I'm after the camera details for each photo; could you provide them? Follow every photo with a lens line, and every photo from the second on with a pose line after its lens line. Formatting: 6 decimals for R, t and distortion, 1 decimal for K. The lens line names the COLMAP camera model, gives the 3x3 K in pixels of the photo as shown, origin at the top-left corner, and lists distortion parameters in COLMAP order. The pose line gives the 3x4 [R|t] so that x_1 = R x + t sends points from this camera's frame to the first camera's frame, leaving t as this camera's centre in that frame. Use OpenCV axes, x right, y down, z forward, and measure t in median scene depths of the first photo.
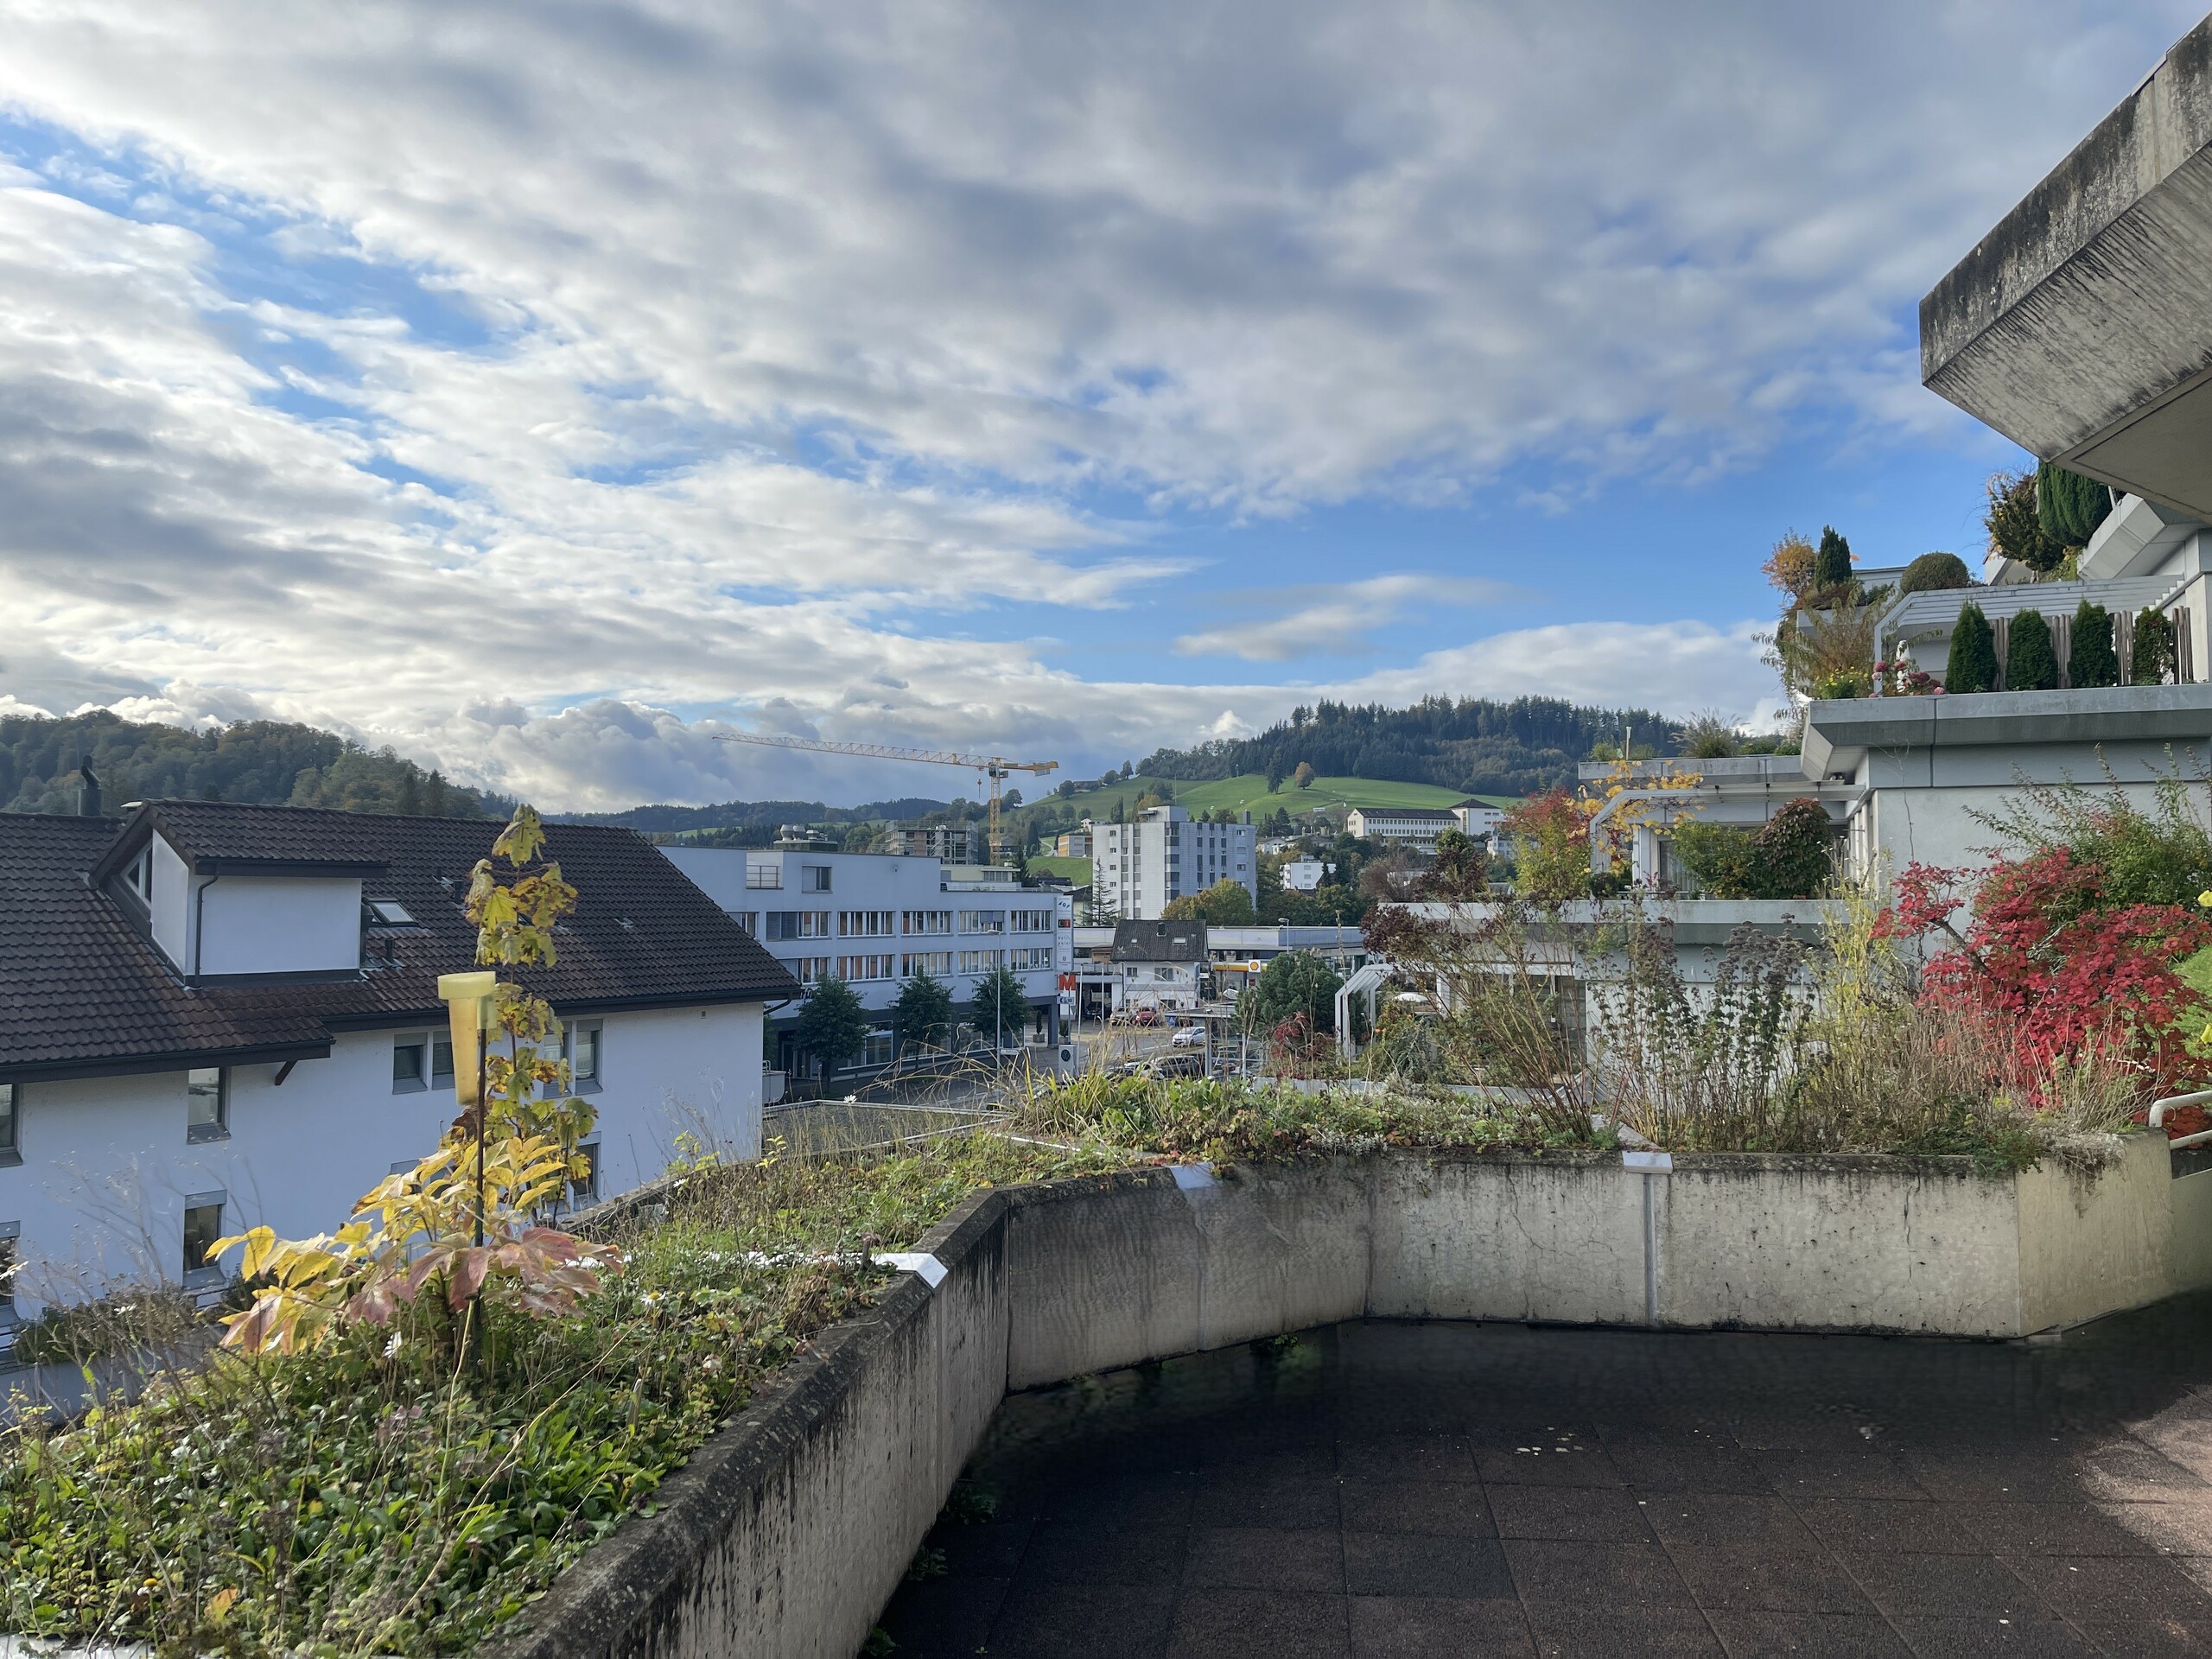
lens RADIAL K [[1669.2, 0, 1106.0], [0, 1669.2, 829.5], [0, 0, 1]] dist [0.083709, -0.118956]
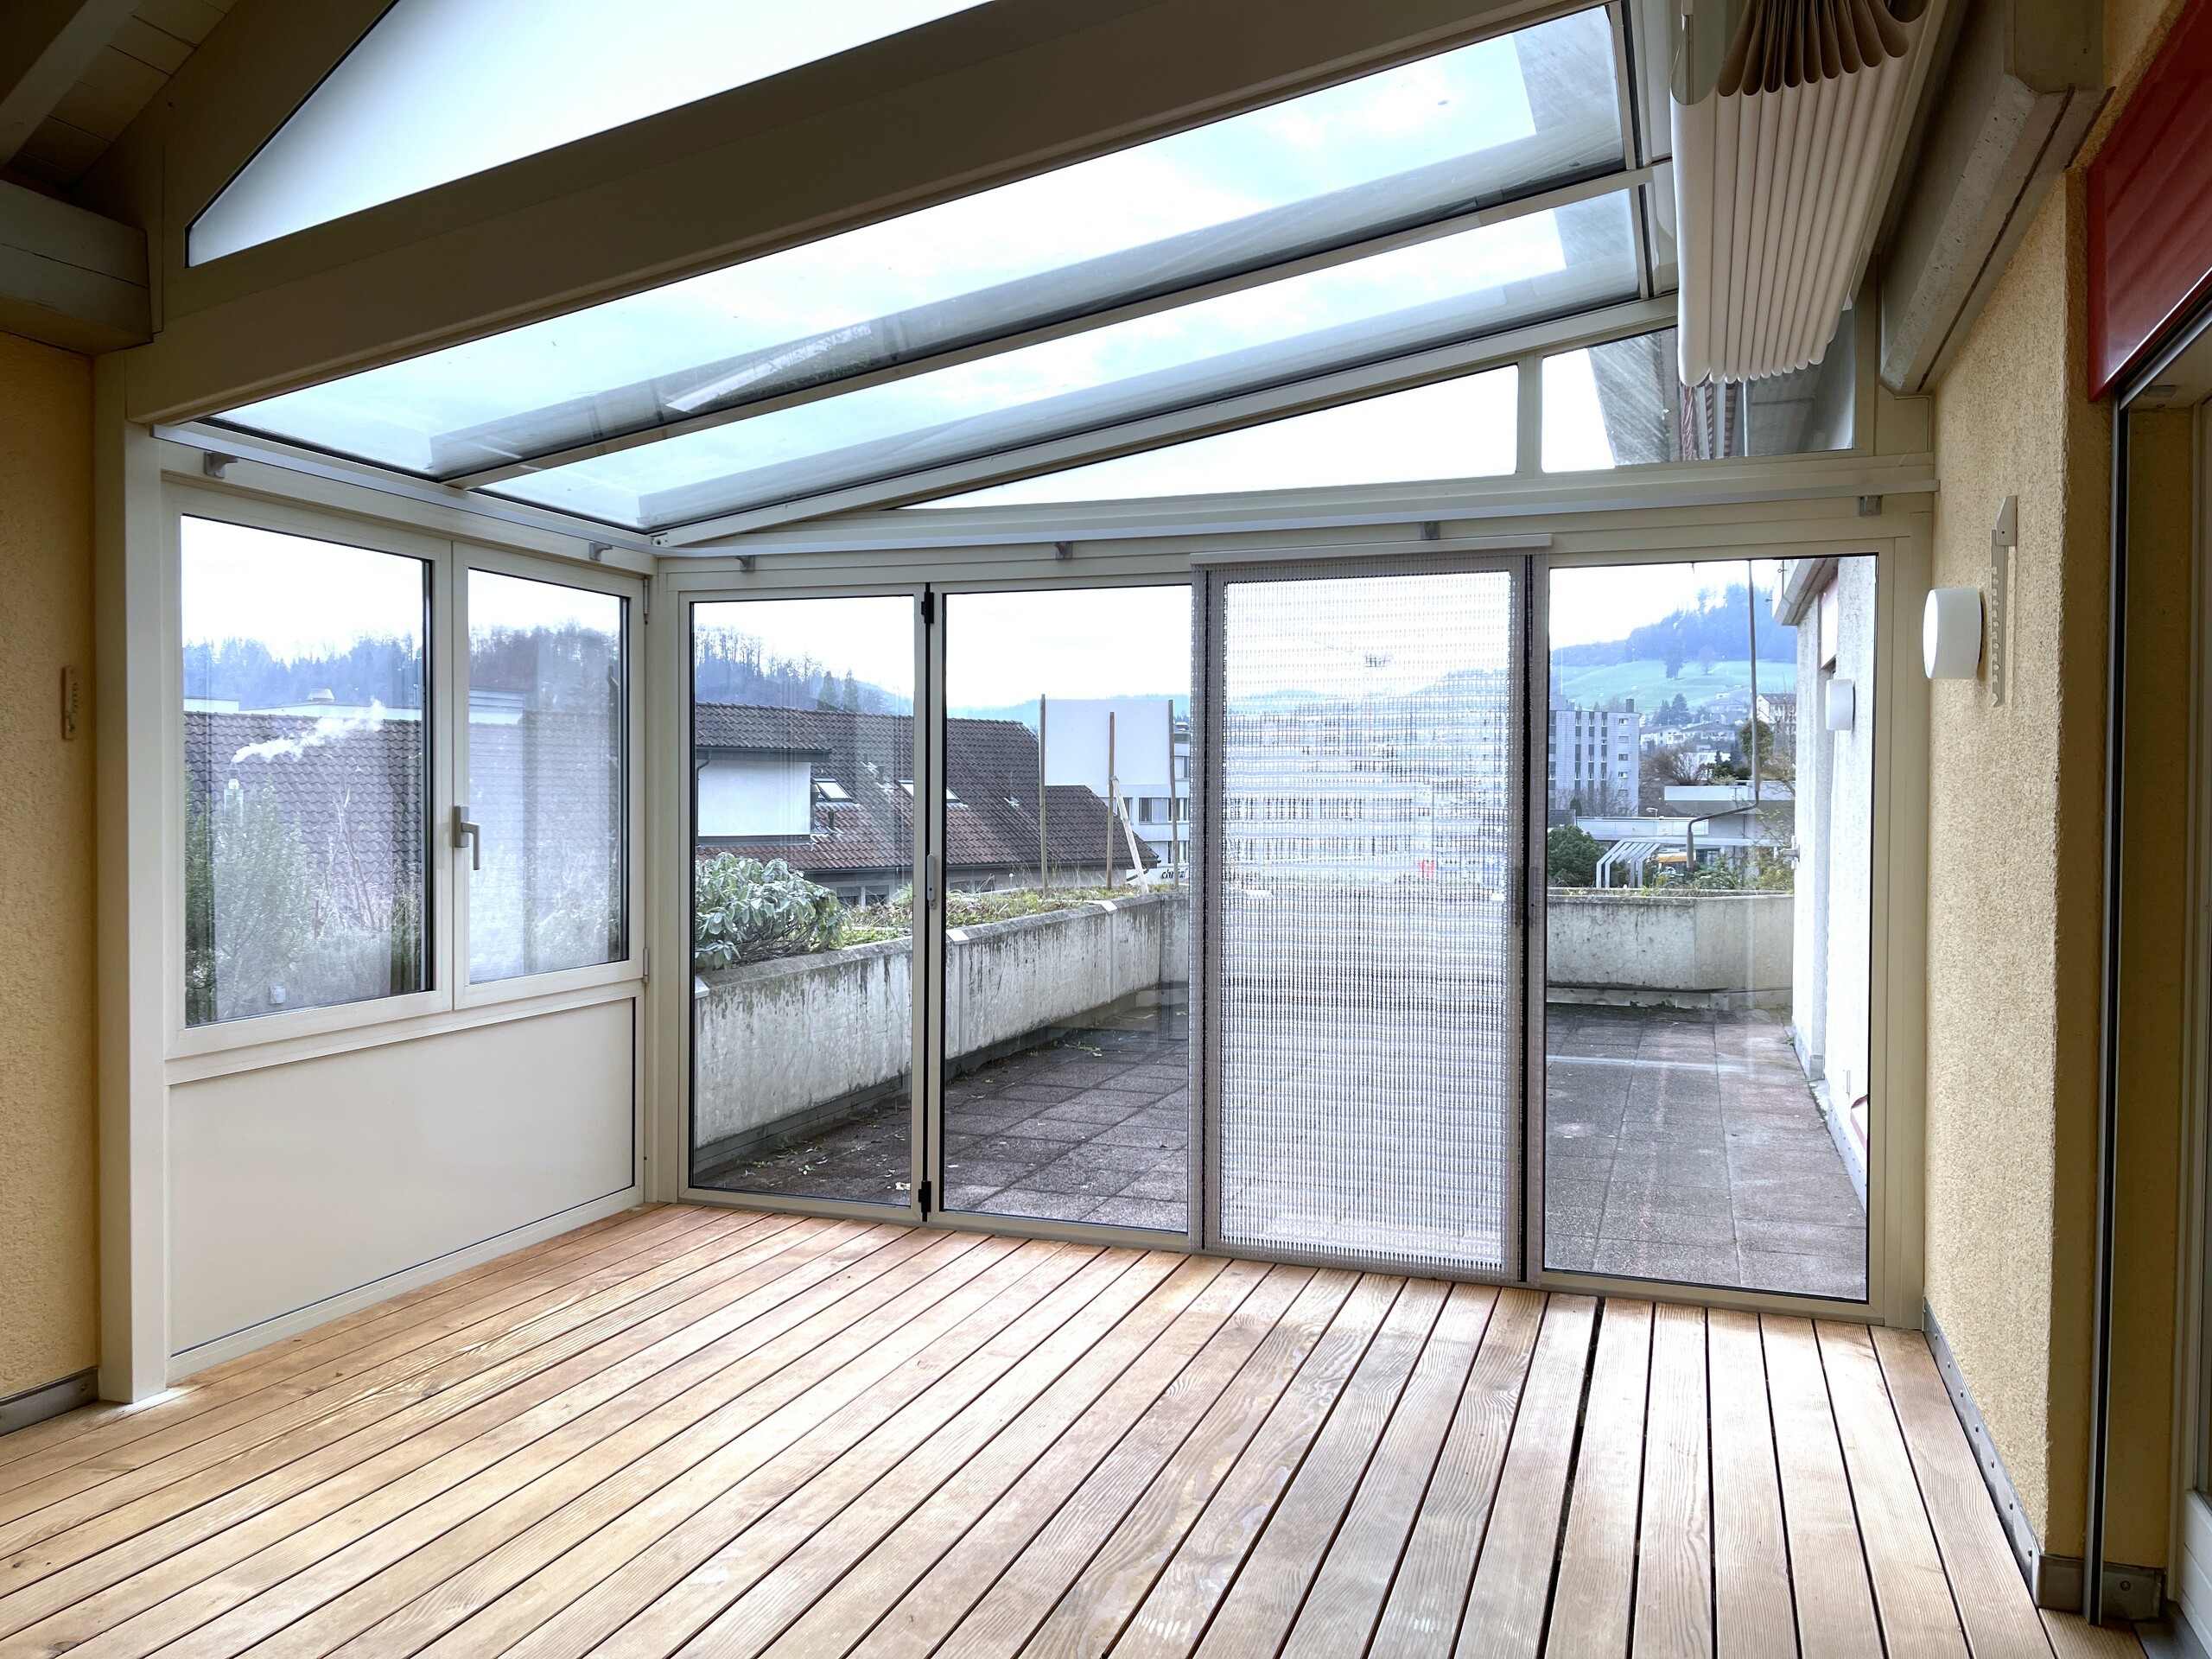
lens RADIAL K [[1669.2, 0, 1106.0], [0, 1669.2, 829.5], [0, 0, 1]] dist [0.083709, -0.118956]
pose [[0.974604, 0.010943, -0.223667, 0.048138], [0.003710, 0.997879, 0.064991, -0.001248], [0.223903, -0.064170, 0.972497, -0.151930]]
